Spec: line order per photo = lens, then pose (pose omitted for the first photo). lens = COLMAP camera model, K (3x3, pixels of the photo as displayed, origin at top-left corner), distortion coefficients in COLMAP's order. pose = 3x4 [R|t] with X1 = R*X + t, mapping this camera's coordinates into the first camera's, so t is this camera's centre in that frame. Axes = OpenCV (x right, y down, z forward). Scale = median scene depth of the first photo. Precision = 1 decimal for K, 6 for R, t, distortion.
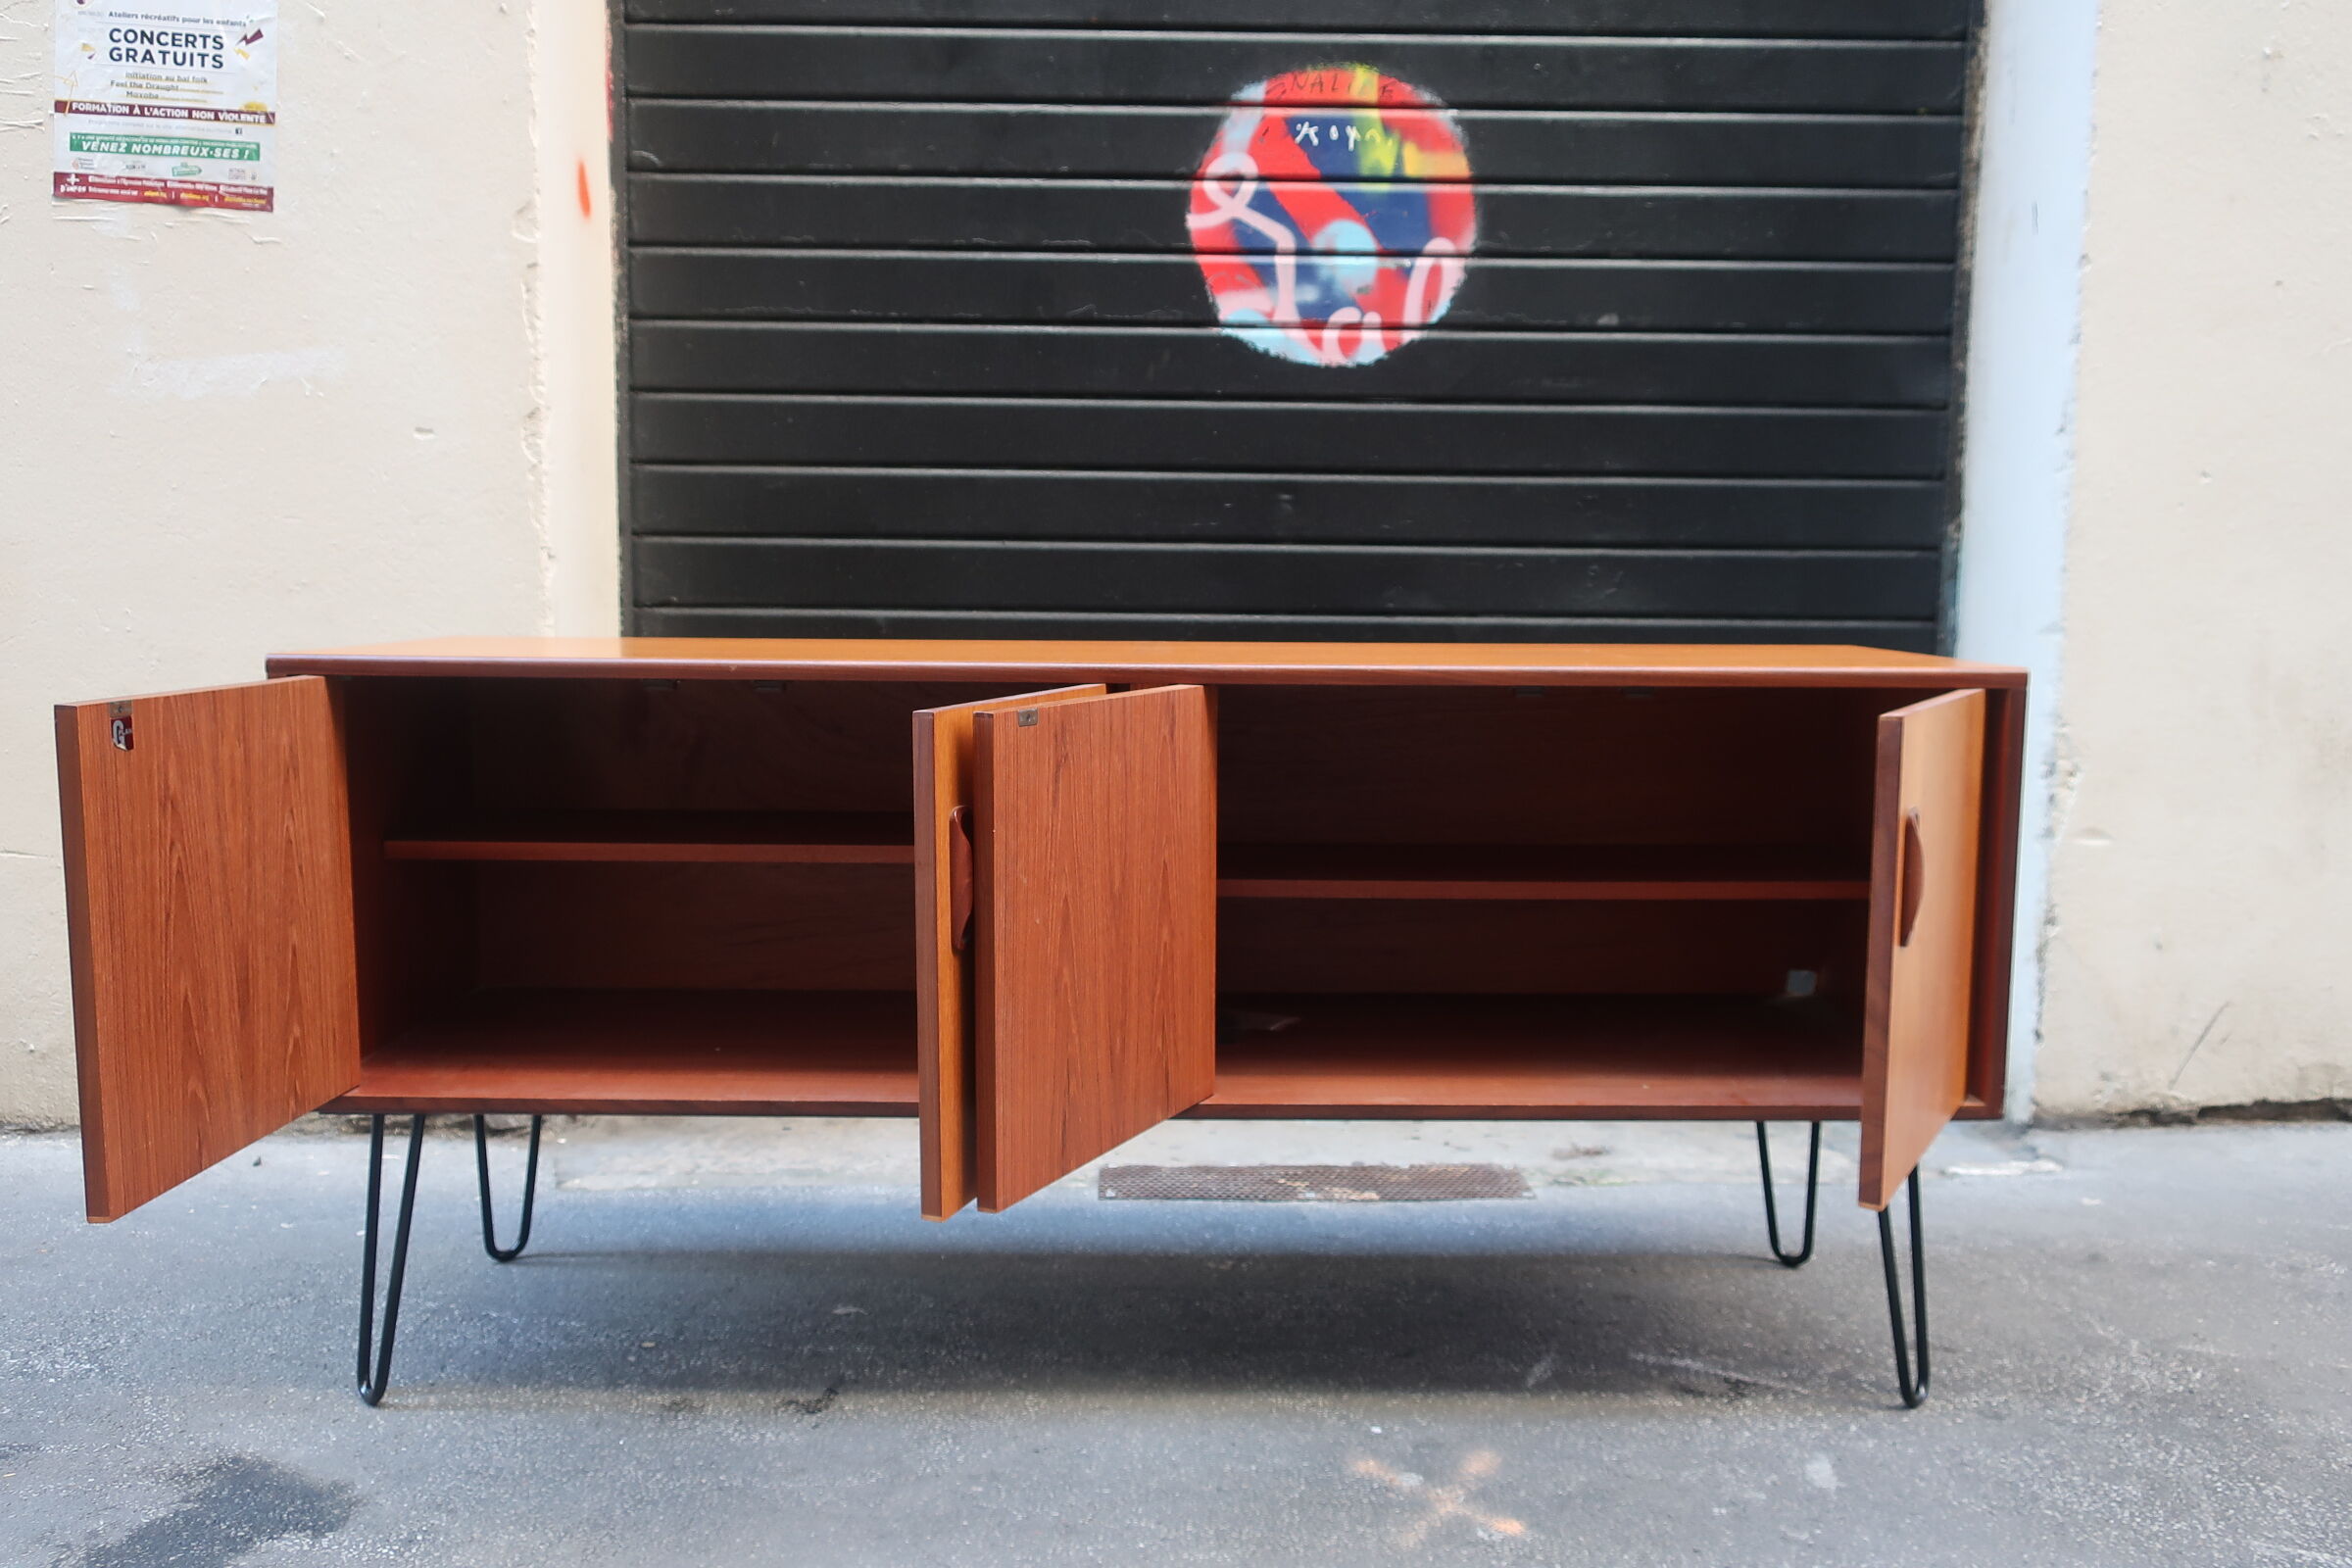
lens RADIAL K [[1855.3, 0, 1169.6], [0, 1855.3, 790.3], [0, 0, 1]] dist [0.008266, -0.008689]
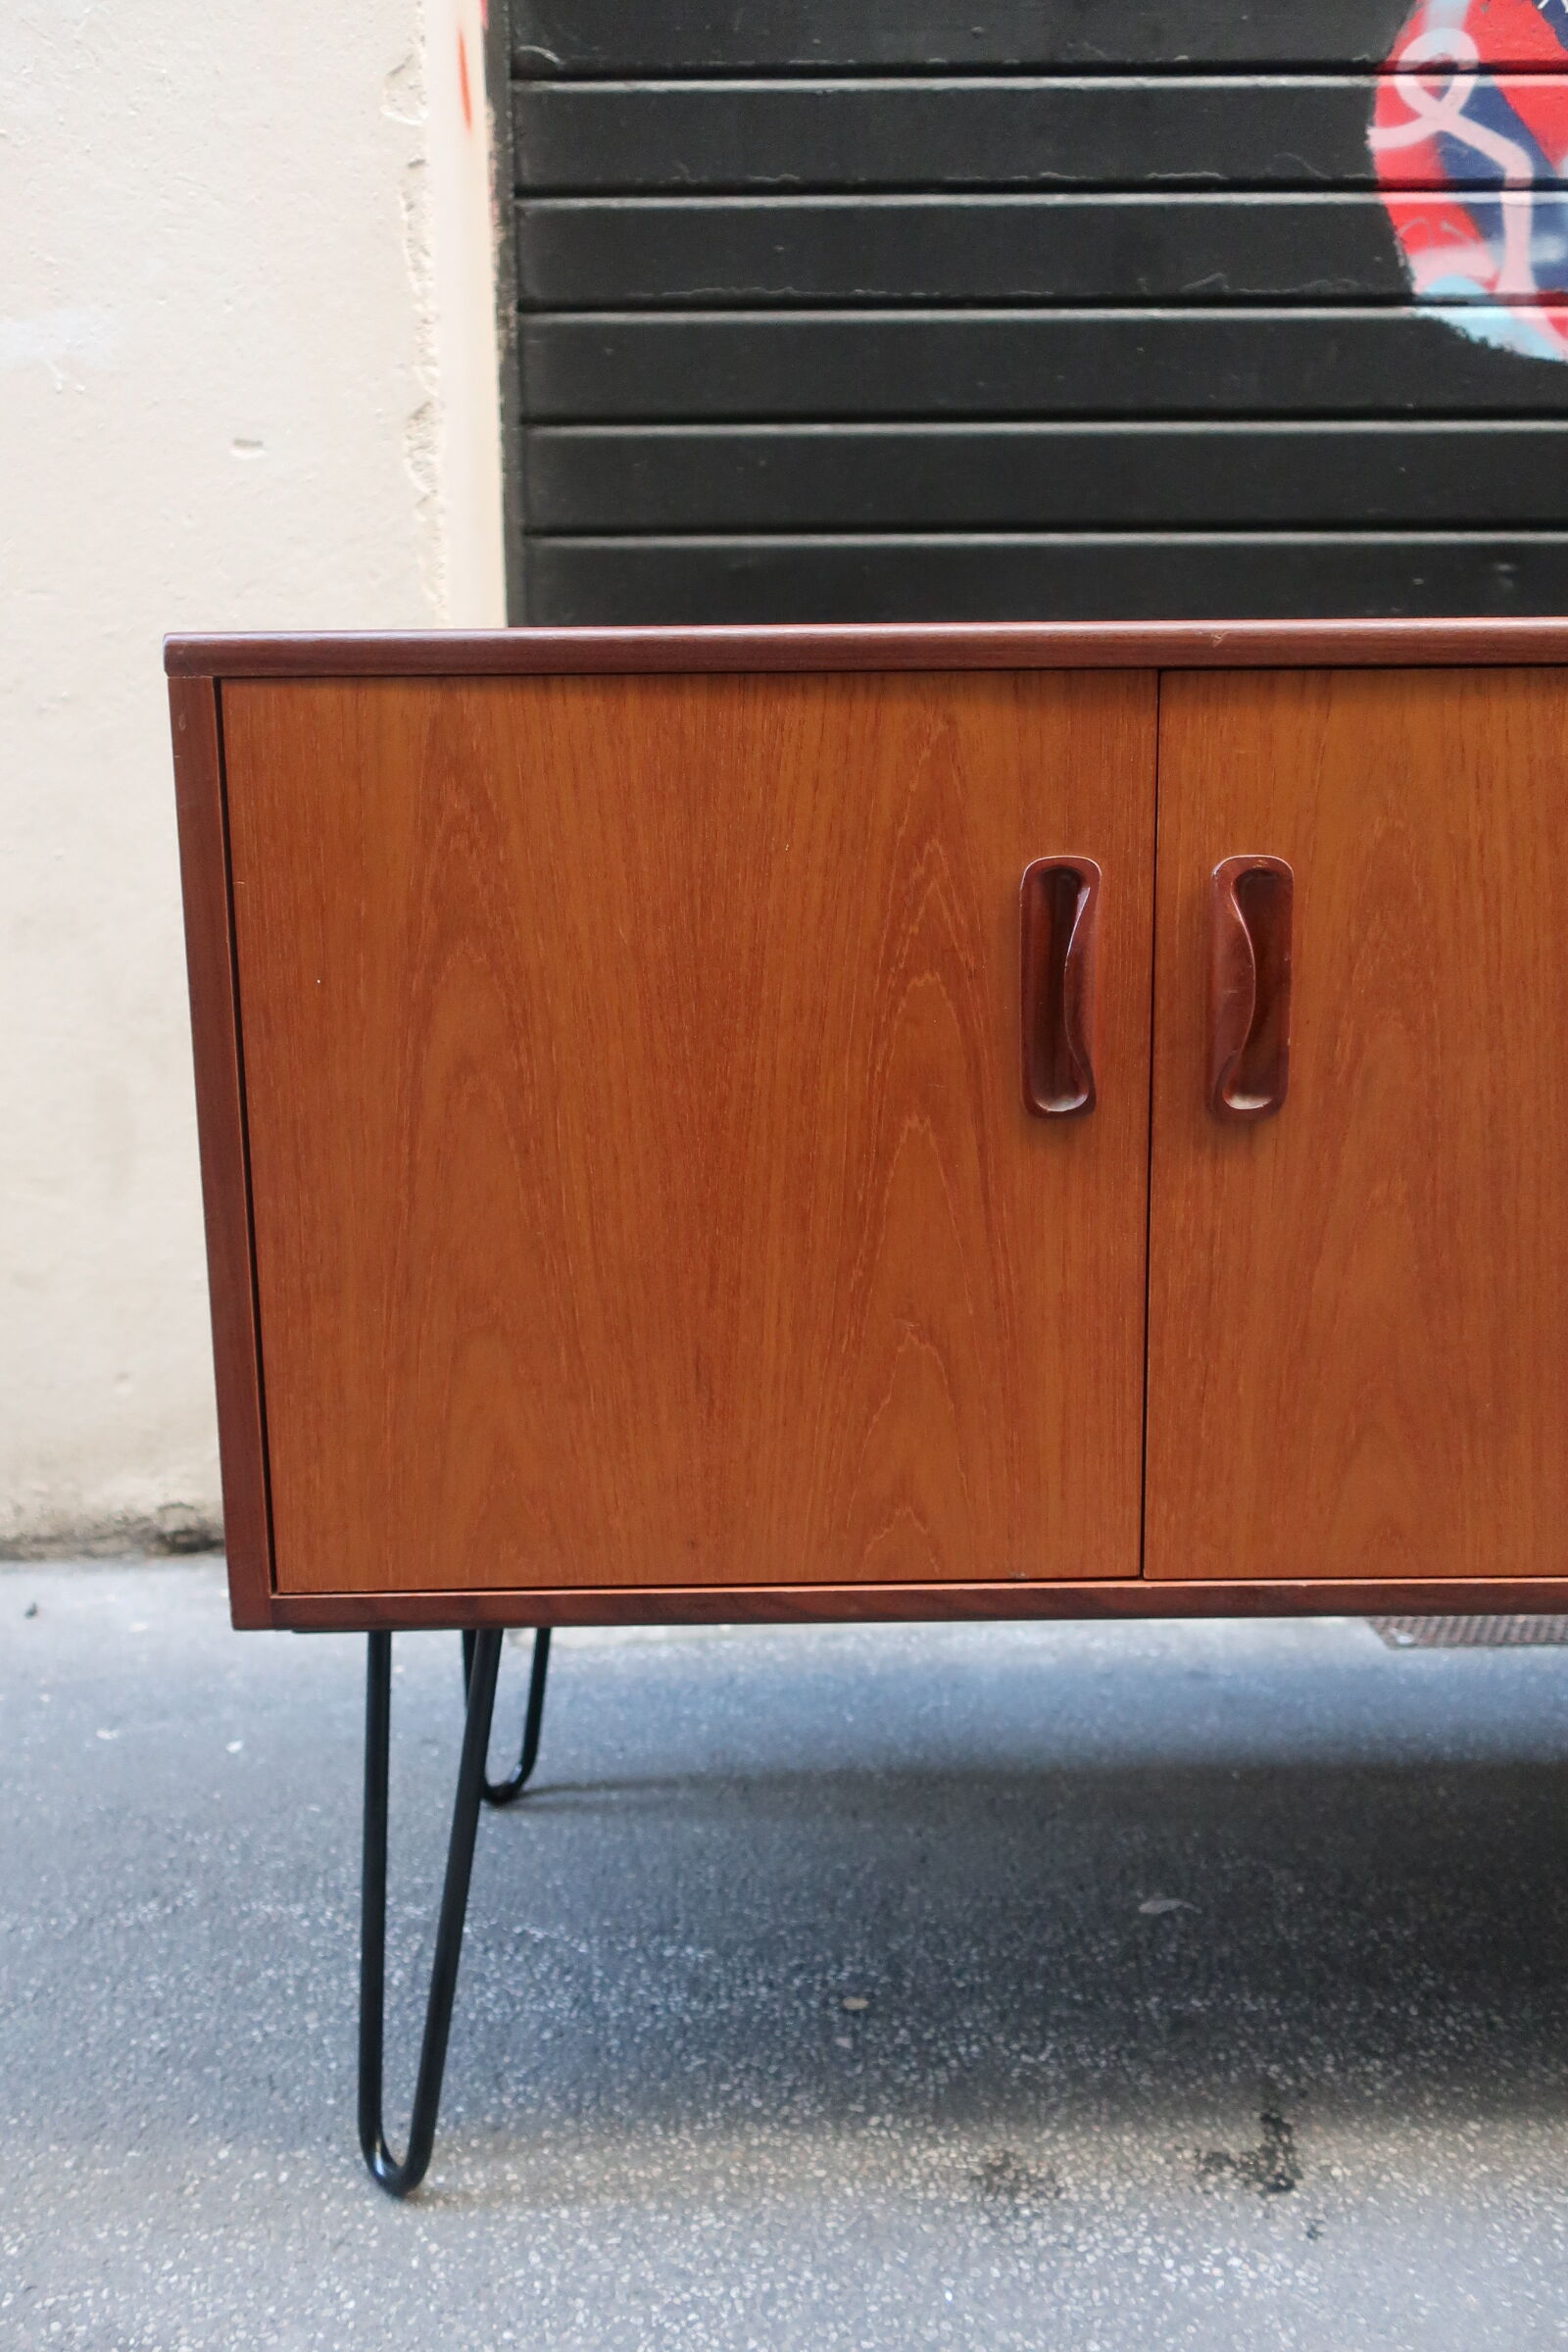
lens RADIAL K [[1855.3, 0, 794.7], [0, 1855.3, 1169.3], [0, 0, 1]] dist [0.008266, -0.008689]
pose [[0.999775, -0.020359, 0.005885, -0.205152], [0.020067, 0.998734, 0.046130, 0.022921], [-0.006817, -0.046001, 0.998918, 0.329779]]
